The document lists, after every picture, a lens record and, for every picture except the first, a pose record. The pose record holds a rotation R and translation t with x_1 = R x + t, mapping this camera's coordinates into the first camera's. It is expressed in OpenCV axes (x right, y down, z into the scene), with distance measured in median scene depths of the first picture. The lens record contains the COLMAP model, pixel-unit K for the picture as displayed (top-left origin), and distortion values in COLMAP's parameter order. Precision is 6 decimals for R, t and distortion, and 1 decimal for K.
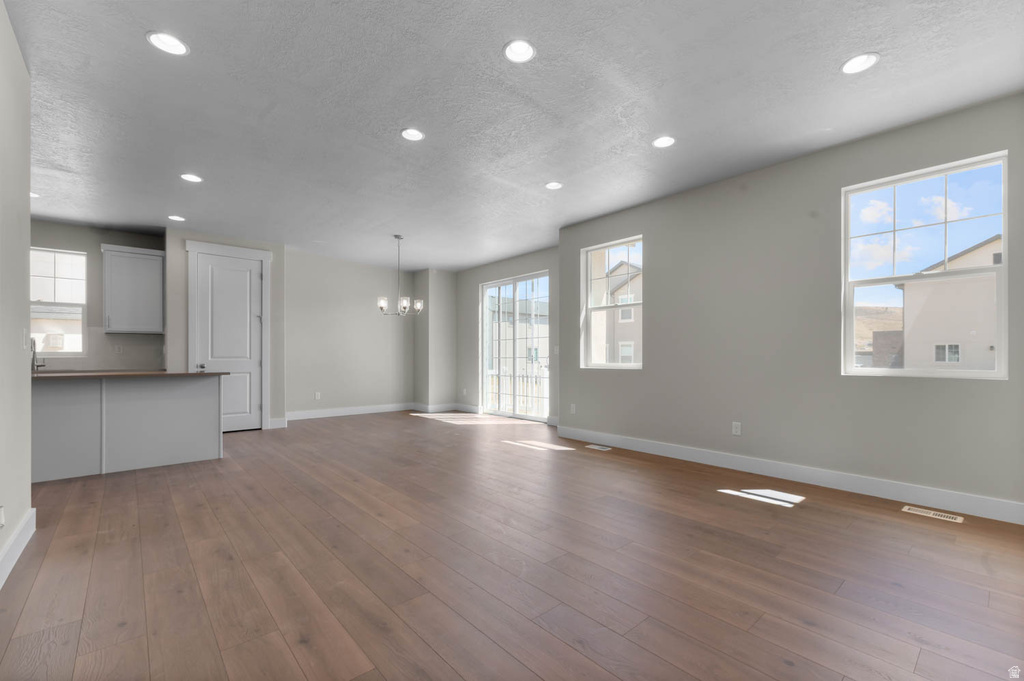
lens RADIAL K [[441.8, 0, 516.4], [0, 441.8, 352.6], [0, 0, 1]] dist [-0.000075, -0.000207]
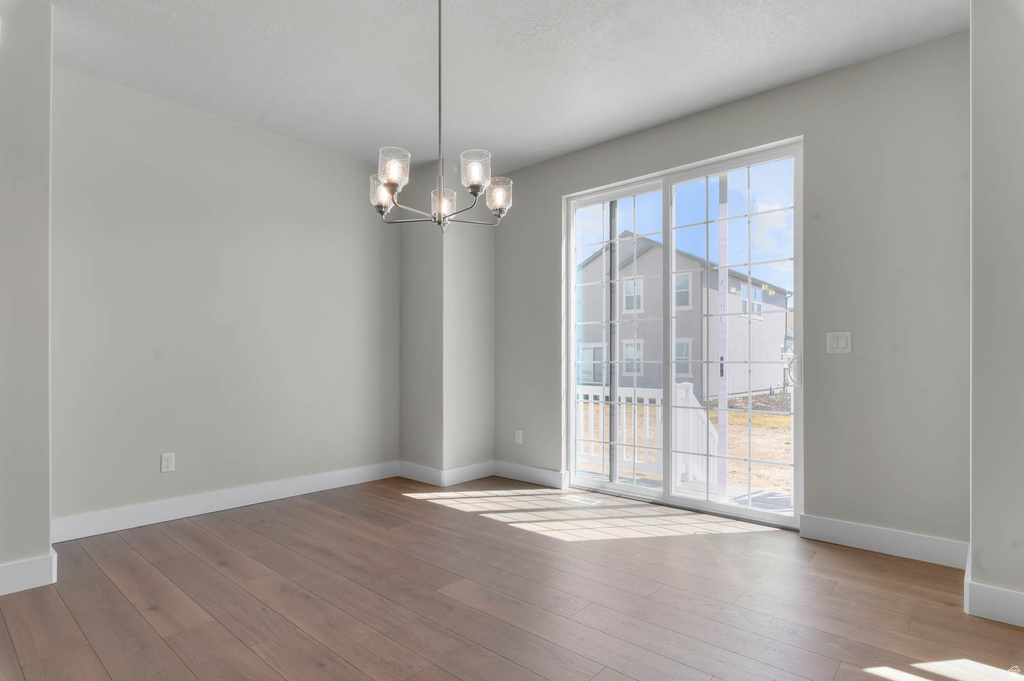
lens RADIAL K [[539.6, 0, 525.7], [0, 539.6, 353.2], [0, 0, 1]] dist [-0.004458, -0.000380]
pose [[0.991704, 0.000158, 0.128539, -0.205359], [0.000268, 0.999995, -0.003293, 0.004890], [-0.128539, 0.003300, 0.991699, 0.504460]]
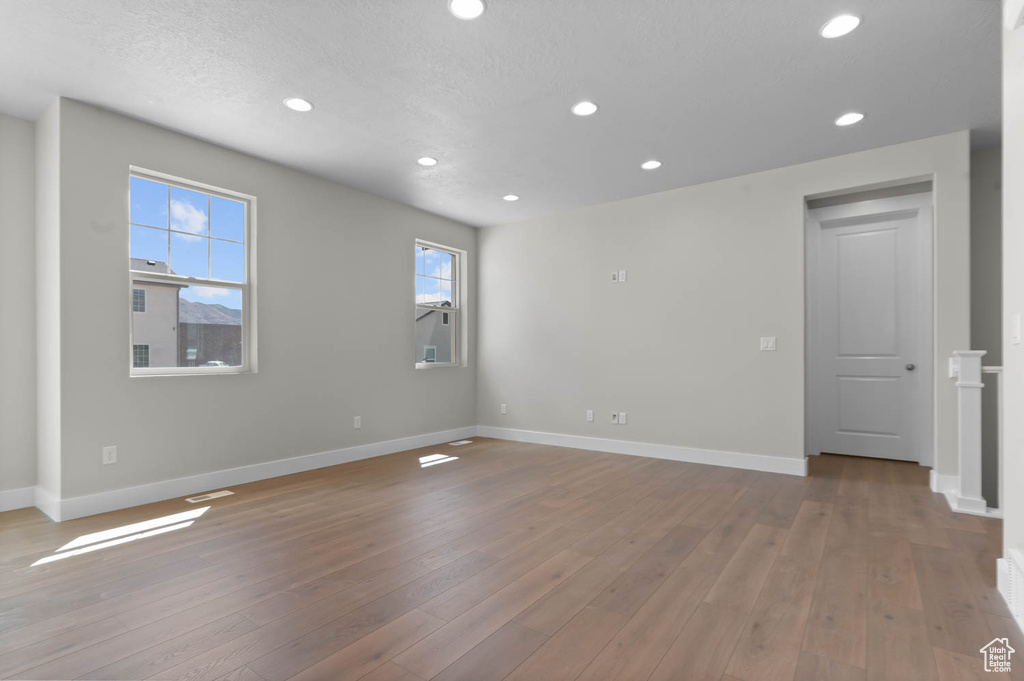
lens RADIAL K [[493.3, 0, 512.0], [0, 493.3, 340.5], [0, 0, 1]] dist [0.000849, 0.000588]
pose [[-0.217191, 0.026465, 0.975770, -0.418637], [-0.002049, 0.999618, -0.027568, 0.001485], [-0.976127, -0.007987, -0.217054, 0.479942]]
